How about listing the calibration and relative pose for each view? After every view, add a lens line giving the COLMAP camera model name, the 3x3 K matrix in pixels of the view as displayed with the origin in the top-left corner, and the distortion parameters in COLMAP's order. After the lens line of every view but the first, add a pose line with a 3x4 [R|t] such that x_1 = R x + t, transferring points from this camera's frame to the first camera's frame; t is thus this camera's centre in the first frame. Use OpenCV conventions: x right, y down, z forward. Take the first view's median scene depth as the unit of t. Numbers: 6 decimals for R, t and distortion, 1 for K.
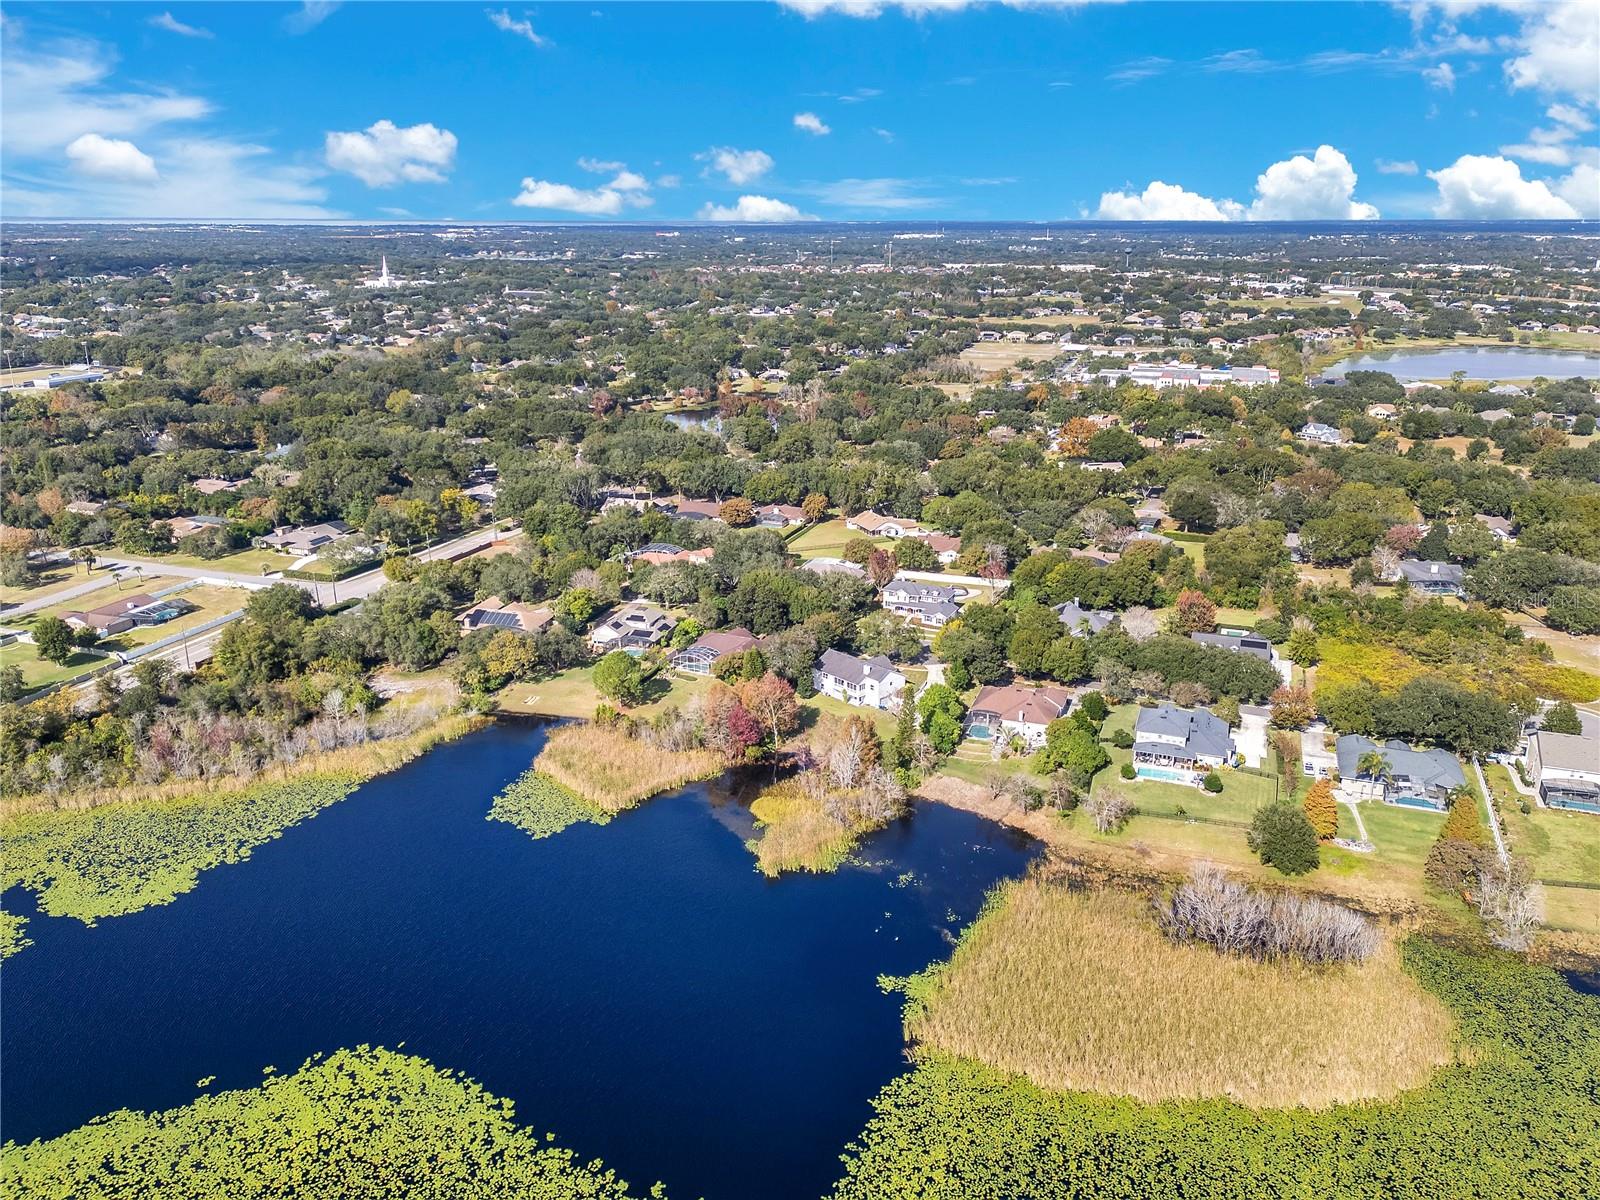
lens RADIAL K [[1203.1, 0, 800.0], [0, 1203.1, 600.0], [0, 0, 1]] dist [0.090173, -0.102086]
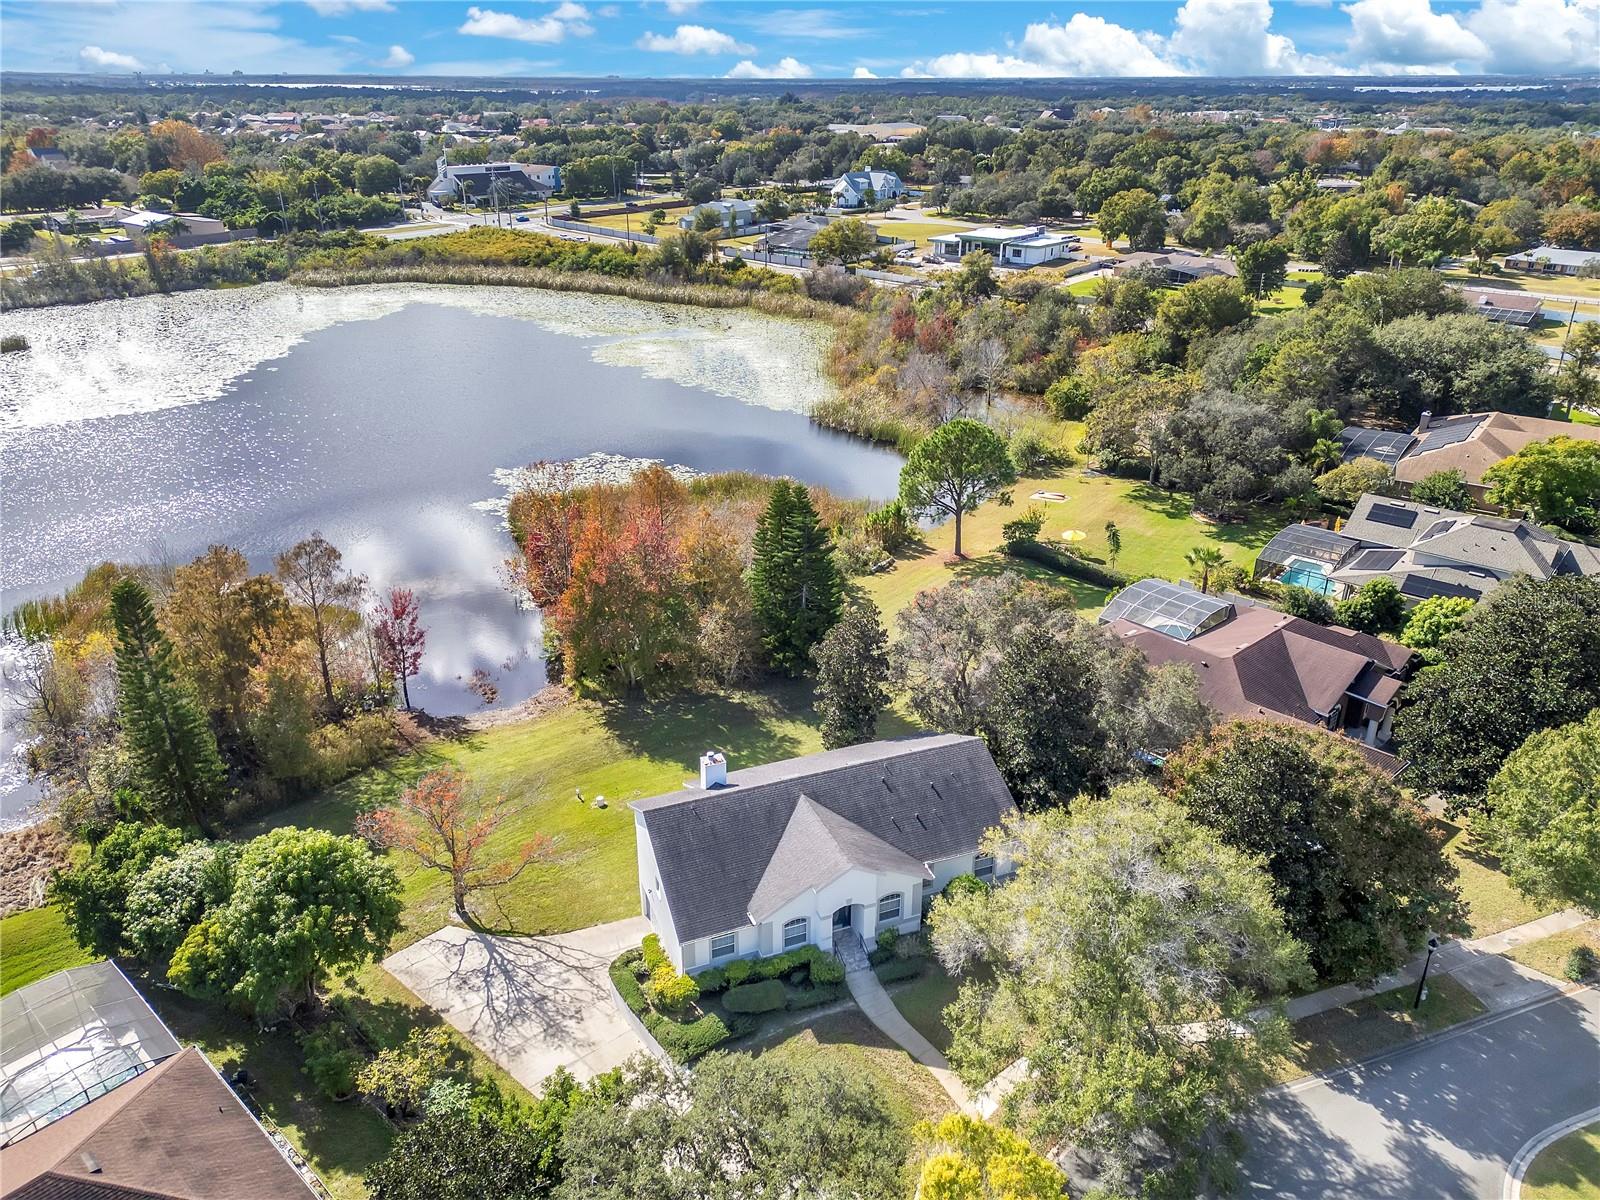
lens RADIAL K [[1136.4, 0, 800.0], [0, 1136.4, 600.0], [0, 0, 1]] dist [0.081037, -0.084960]
pose [[-0.377749, 0.383648, -0.842686, 0.196976], [-0.282085, 0.819168, 0.499391, -0.075625], [0.881892, 0.426353, -0.201219, 0.922228]]
